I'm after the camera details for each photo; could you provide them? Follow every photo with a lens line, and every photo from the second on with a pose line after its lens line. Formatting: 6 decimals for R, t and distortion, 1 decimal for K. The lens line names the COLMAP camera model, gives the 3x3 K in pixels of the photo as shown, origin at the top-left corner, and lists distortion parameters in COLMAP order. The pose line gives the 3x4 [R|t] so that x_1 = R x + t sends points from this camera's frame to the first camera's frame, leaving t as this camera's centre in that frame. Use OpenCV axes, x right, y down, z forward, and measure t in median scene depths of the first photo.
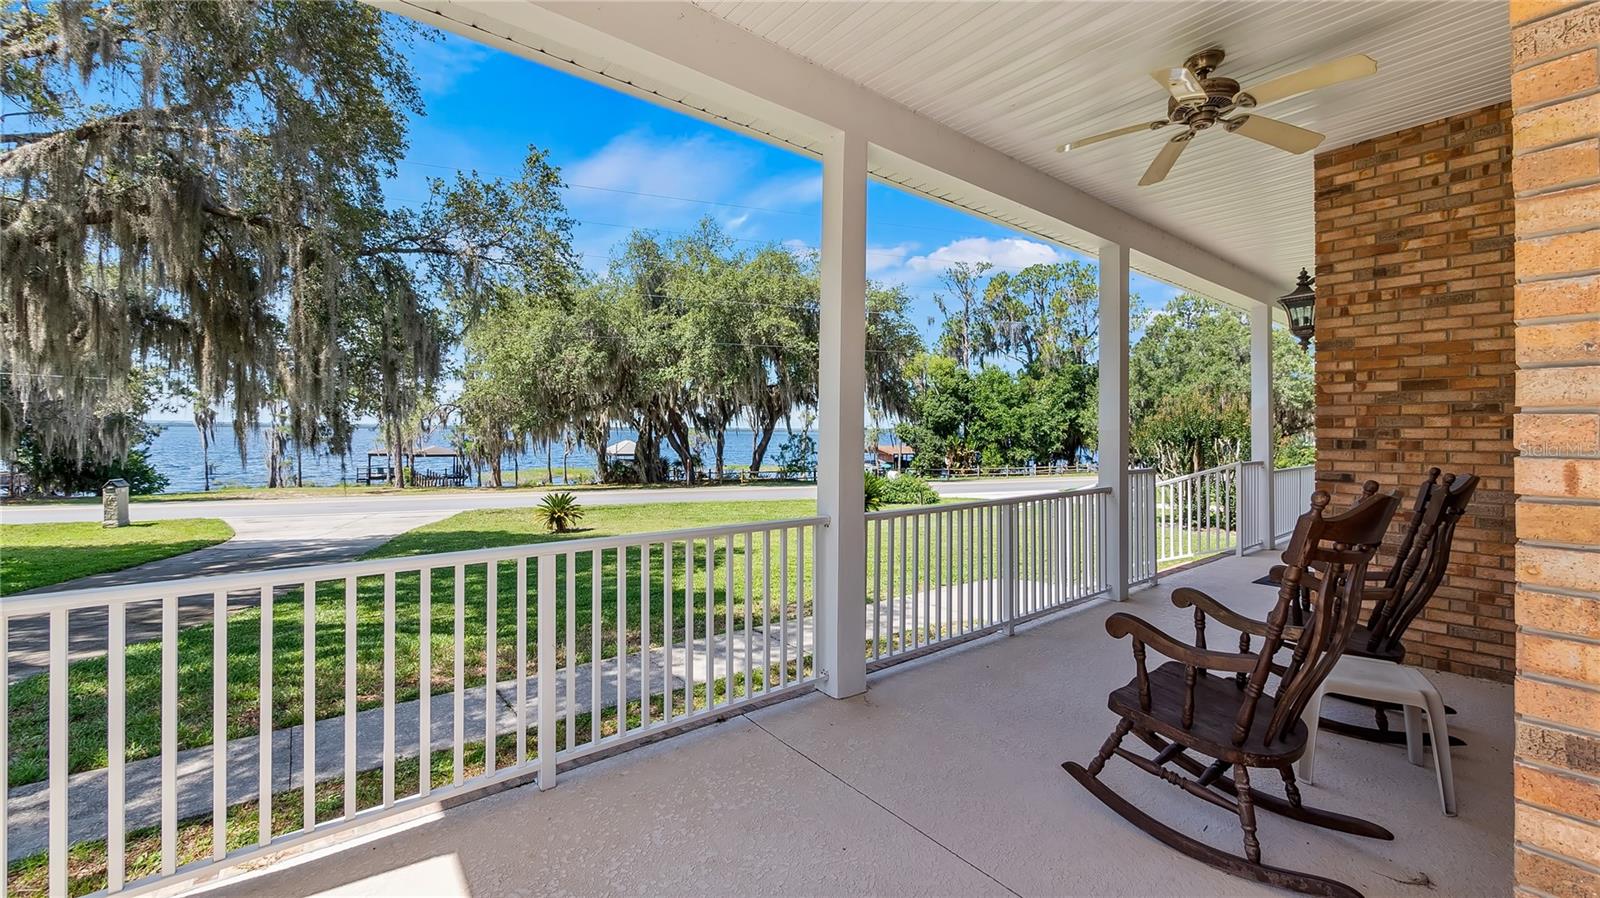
lens RADIAL K [[640.5, 0, 801.8], [0, 640.5, 434.7], [0, 0, 1]] dist [-0.002643, -0.000152]
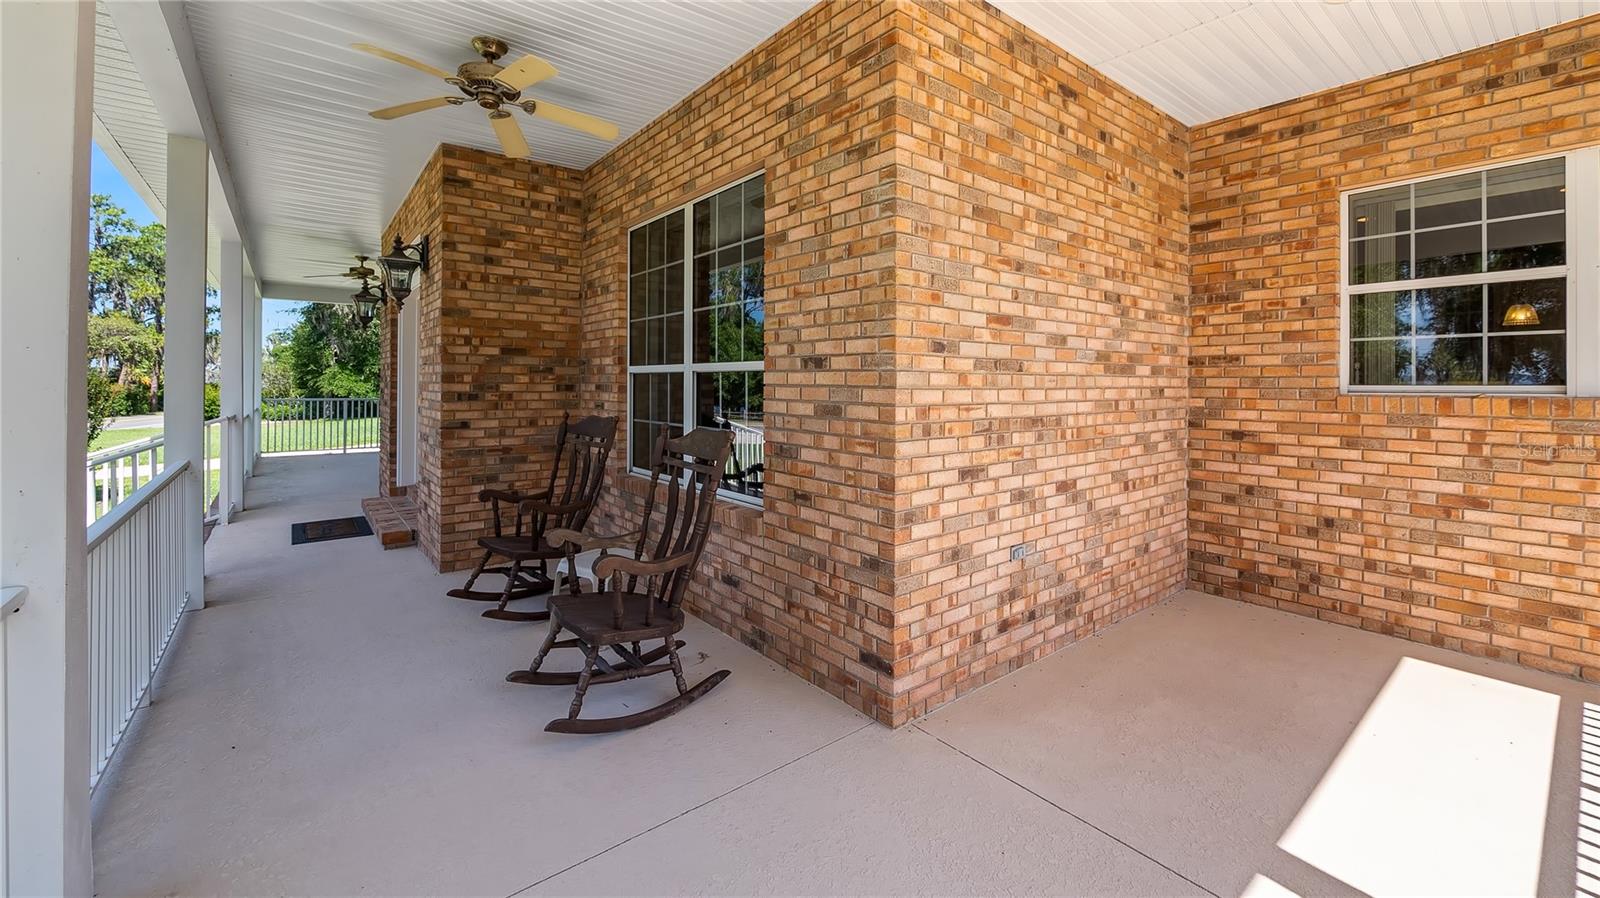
lens RADIAL K [[640.5, 0, 814.5], [0, 640.5, 384.3], [0, 0, 1]] dist [-0.002643, -0.000152]
pose [[-0.017753, -0.008798, 0.999804, -0.374982], [-0.005431, 0.999947, 0.008702, -0.023411], [-0.999828, -0.005275, -0.017800, 0.382204]]
